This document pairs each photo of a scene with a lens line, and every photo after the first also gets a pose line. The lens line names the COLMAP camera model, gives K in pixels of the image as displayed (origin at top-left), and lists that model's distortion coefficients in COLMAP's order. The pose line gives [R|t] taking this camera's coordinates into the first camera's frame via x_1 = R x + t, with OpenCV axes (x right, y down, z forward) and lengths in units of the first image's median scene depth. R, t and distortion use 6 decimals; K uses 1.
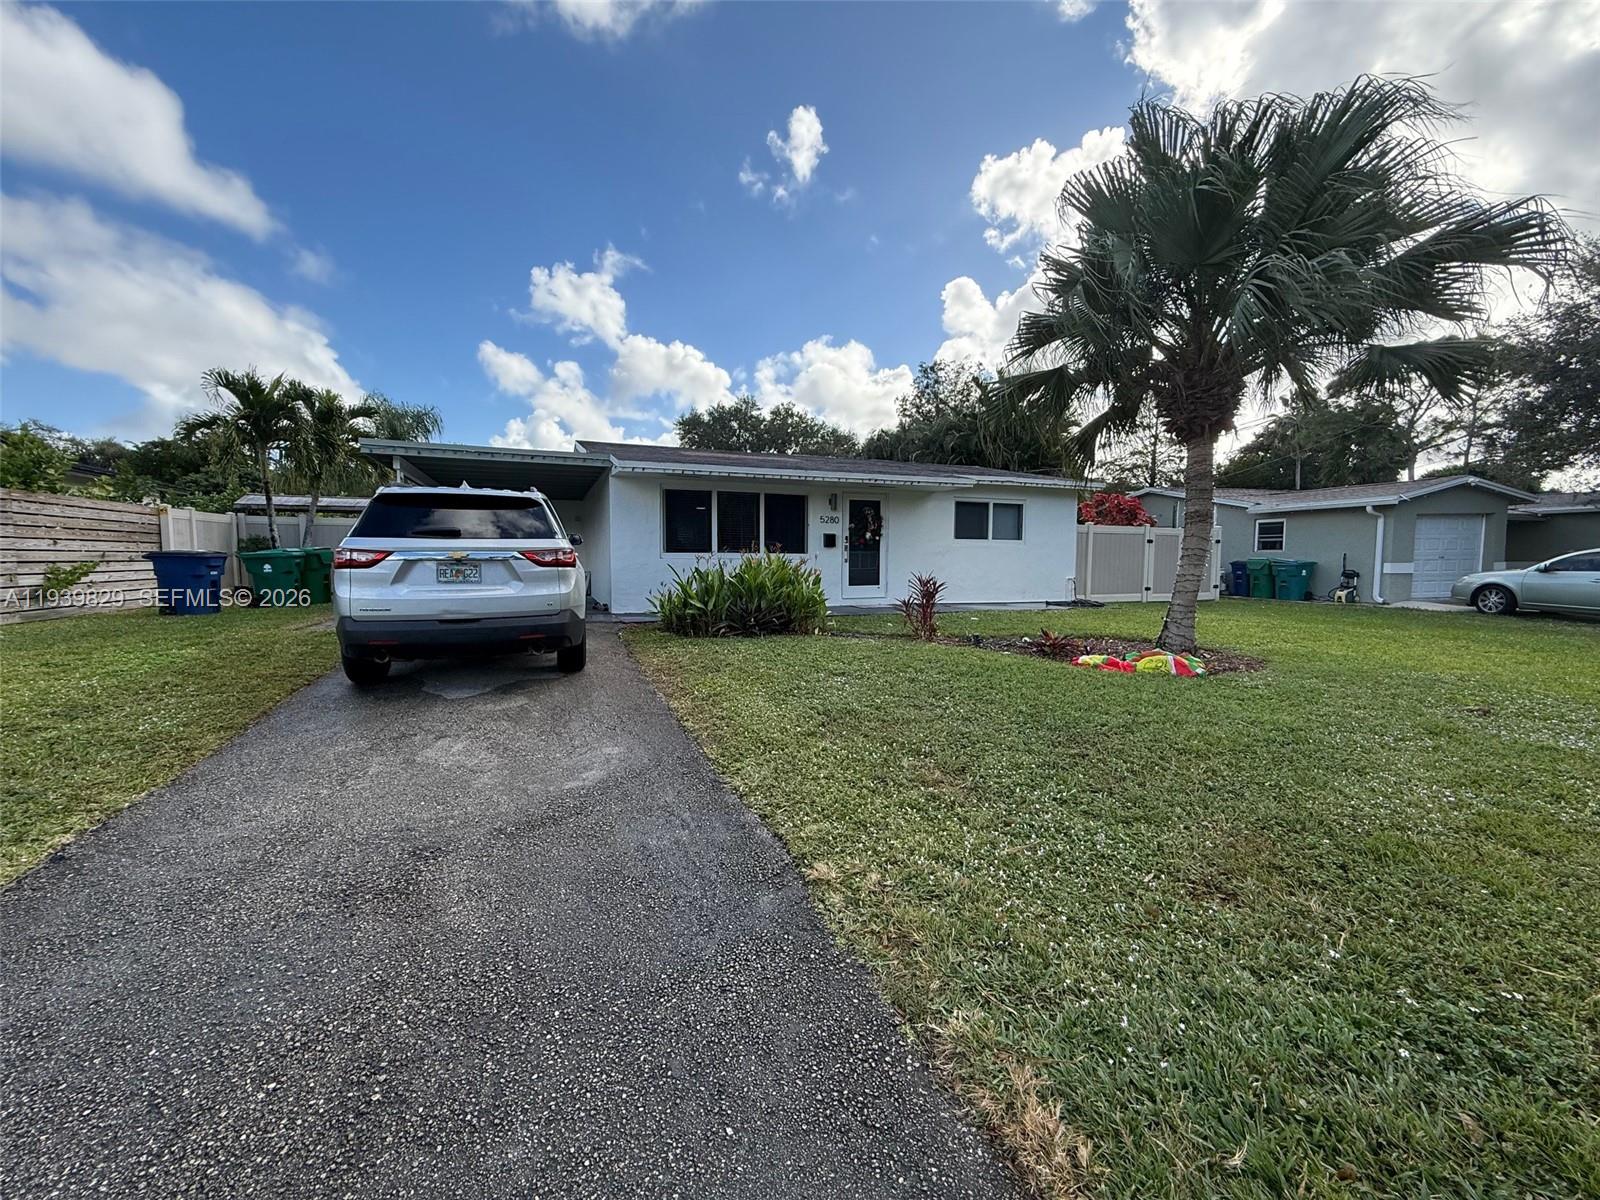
lens RADIAL K [[639.6, 0, 793.0], [0, 639.6, 592.6], [0, 0, 1]] dist [-0.001870, 0.002065]
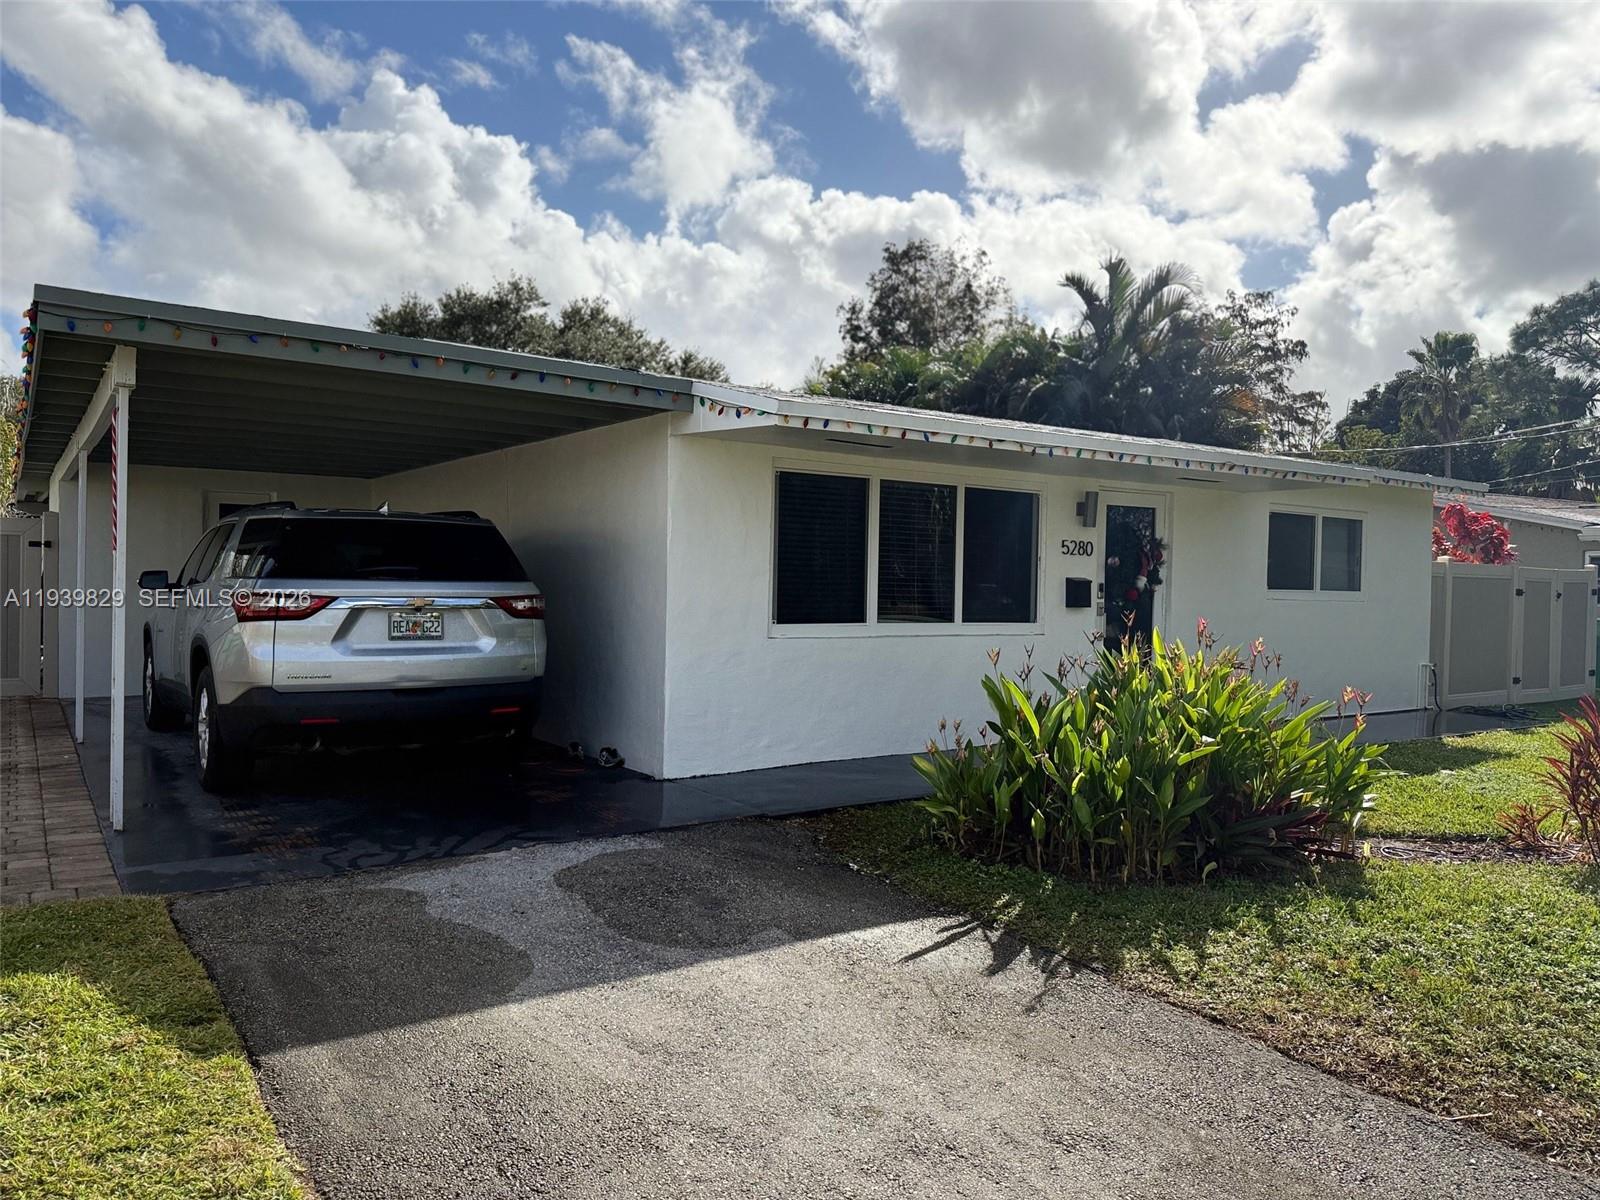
lens RADIAL K [[1125.6, 0, 794.8], [0, 1125.6, 601.7], [0, 0, 1]] dist [0.073182, -0.083584]
pose [[0.971701, 0.010187, 0.235996, -0.329332], [-0.001346, 0.999292, -0.037594, -0.045218], [-0.236212, 0.036213, 0.971027, 0.268015]]
